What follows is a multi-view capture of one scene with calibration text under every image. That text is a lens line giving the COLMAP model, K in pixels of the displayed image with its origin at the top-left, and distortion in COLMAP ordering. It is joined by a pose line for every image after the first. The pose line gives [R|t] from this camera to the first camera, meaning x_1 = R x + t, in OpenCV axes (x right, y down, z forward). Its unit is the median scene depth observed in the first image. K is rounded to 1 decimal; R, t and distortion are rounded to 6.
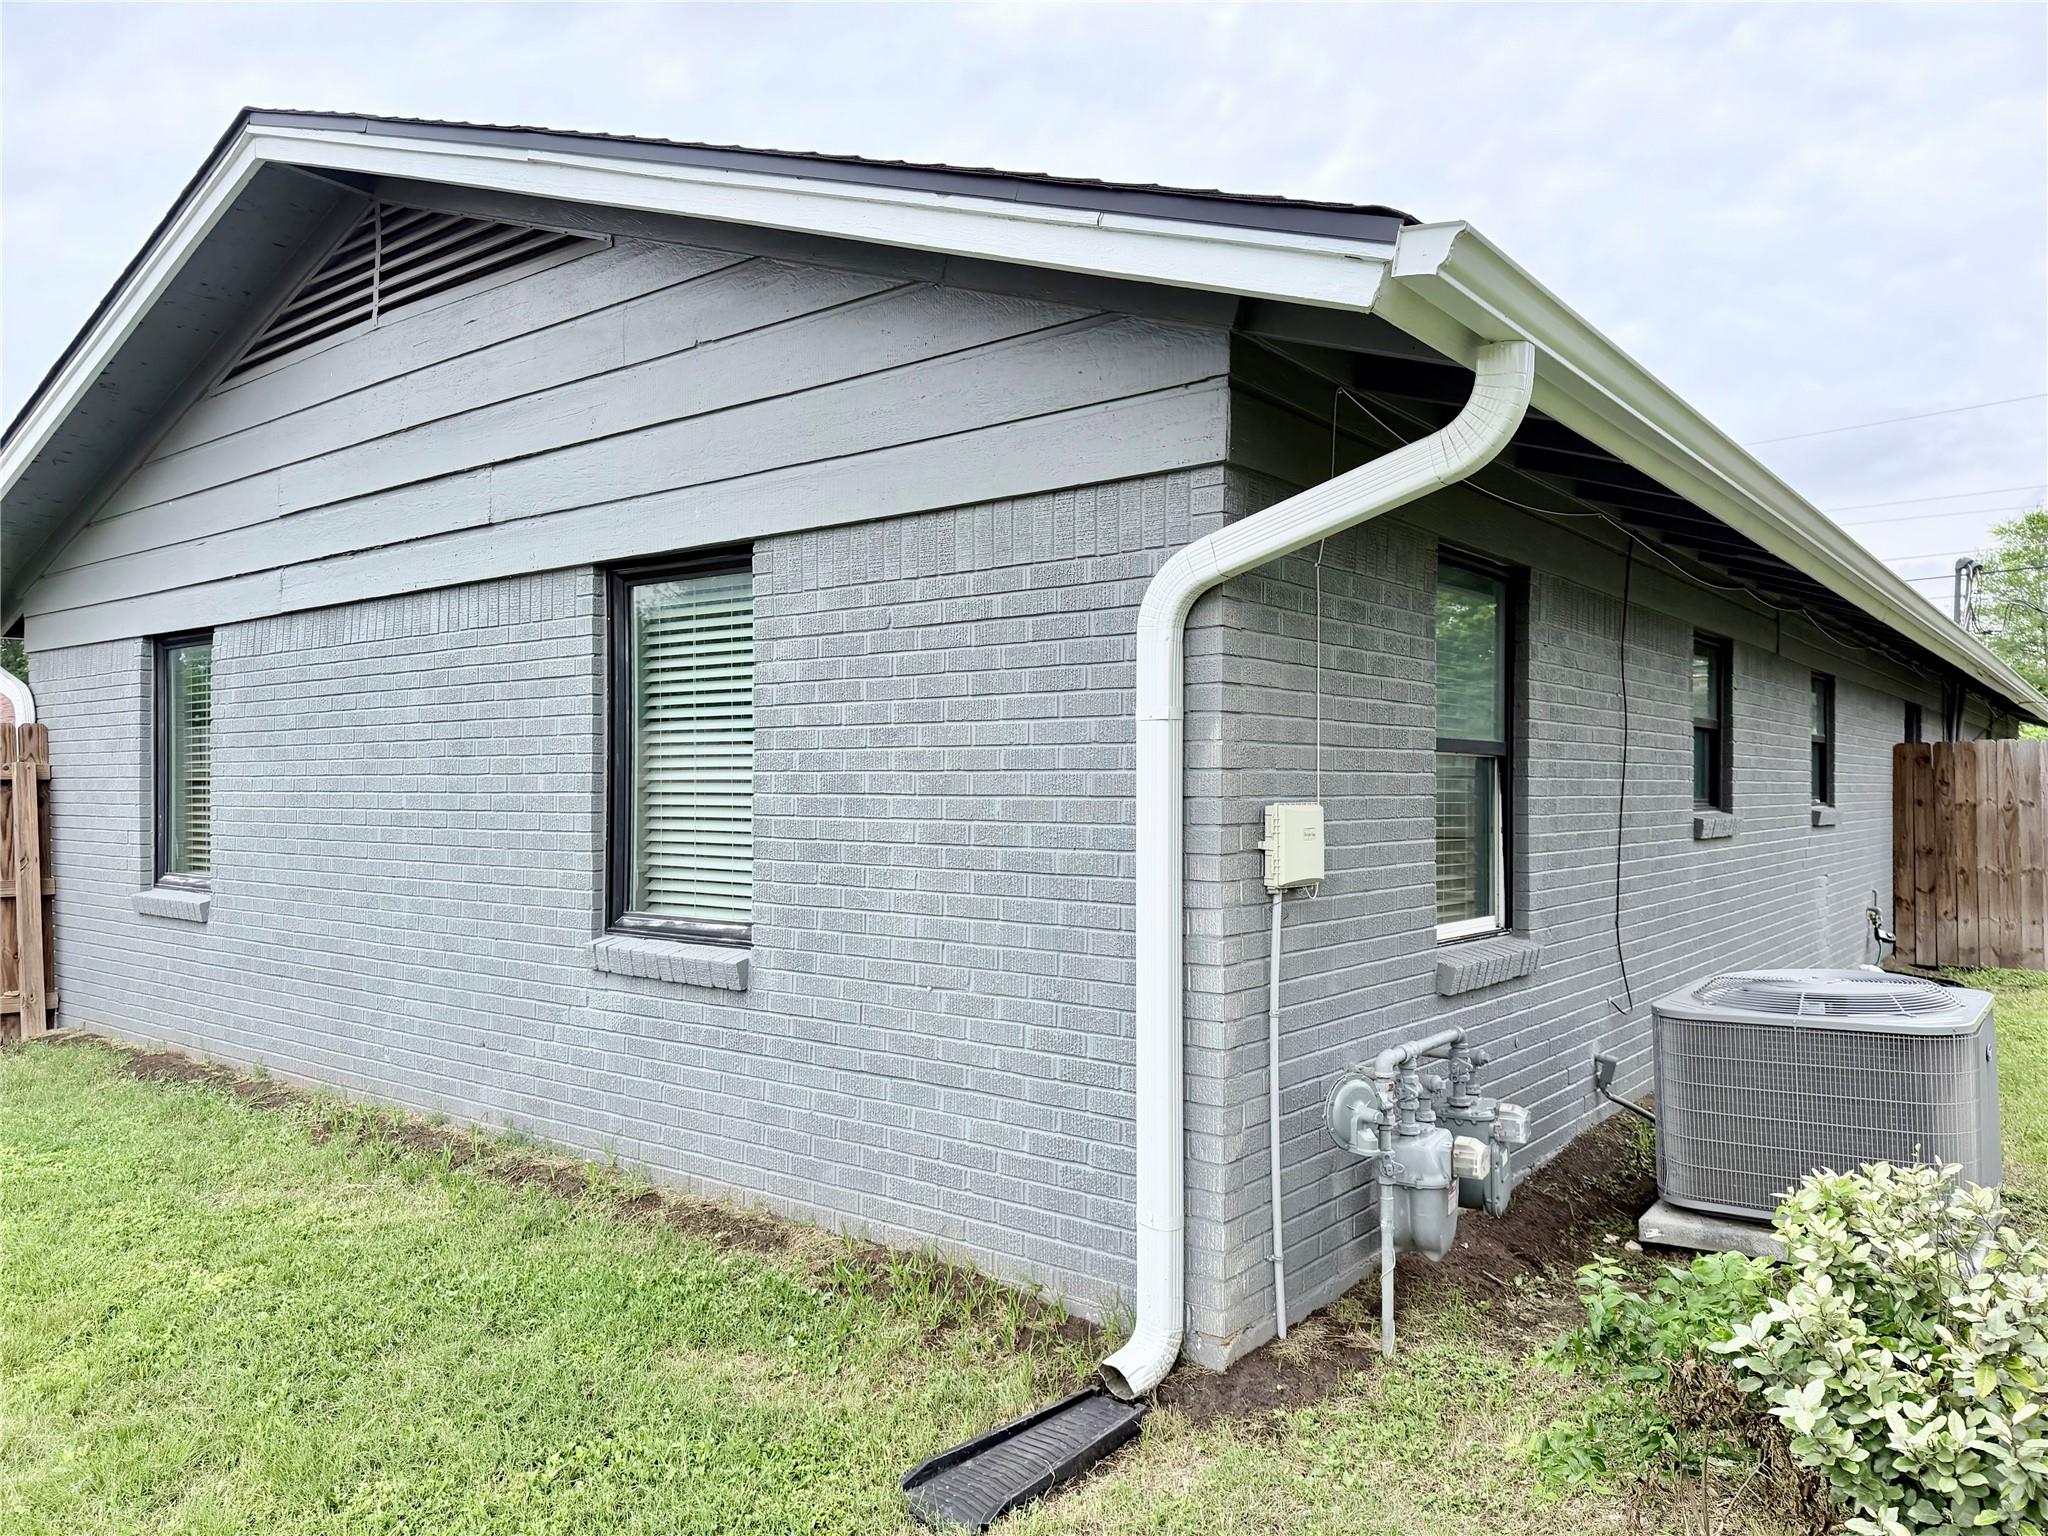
lens RADIAL K [[1502.3, 0, 1024.0], [0, 1502.3, 768.0], [0, 0, 1]] dist [-0.045637, -0.003178]
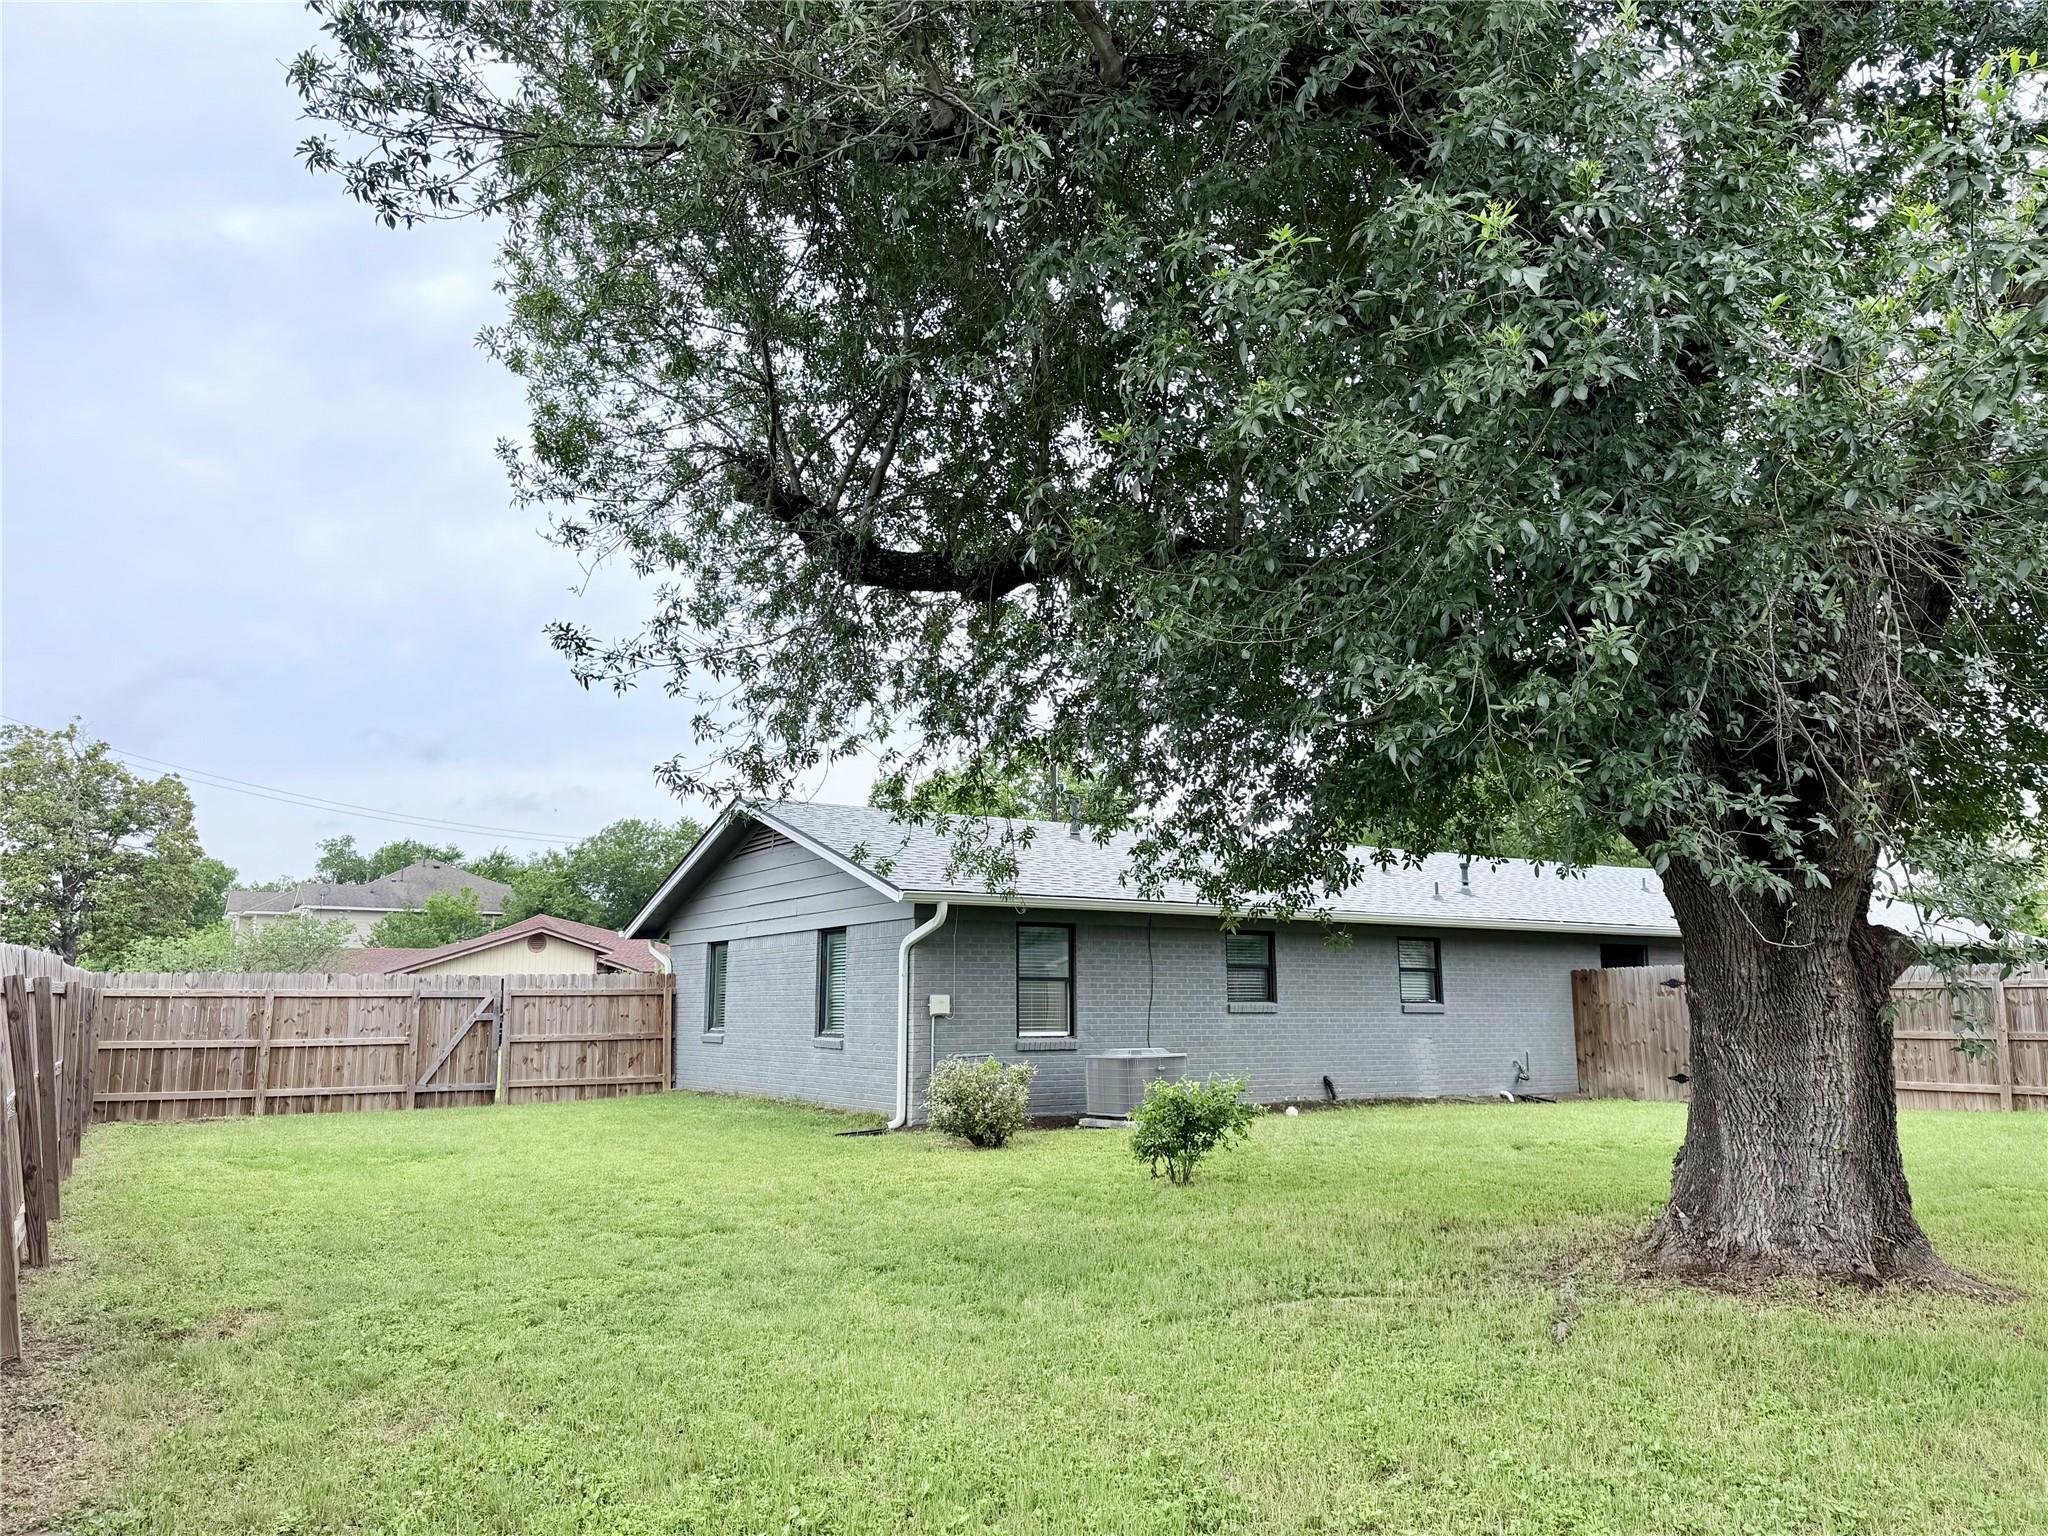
lens RADIAL K [[1421.8, 0, 1024.0], [0, 1421.8, 768.0], [0, 0, 1]] dist [-0.027639, 0.000281]
pose [[0.943413, -0.058211, -0.326470, 0.916263], [0.005744, 0.987194, -0.159423, 0.016885], [0.331569, 0.148526, 0.931666, -1.432245]]
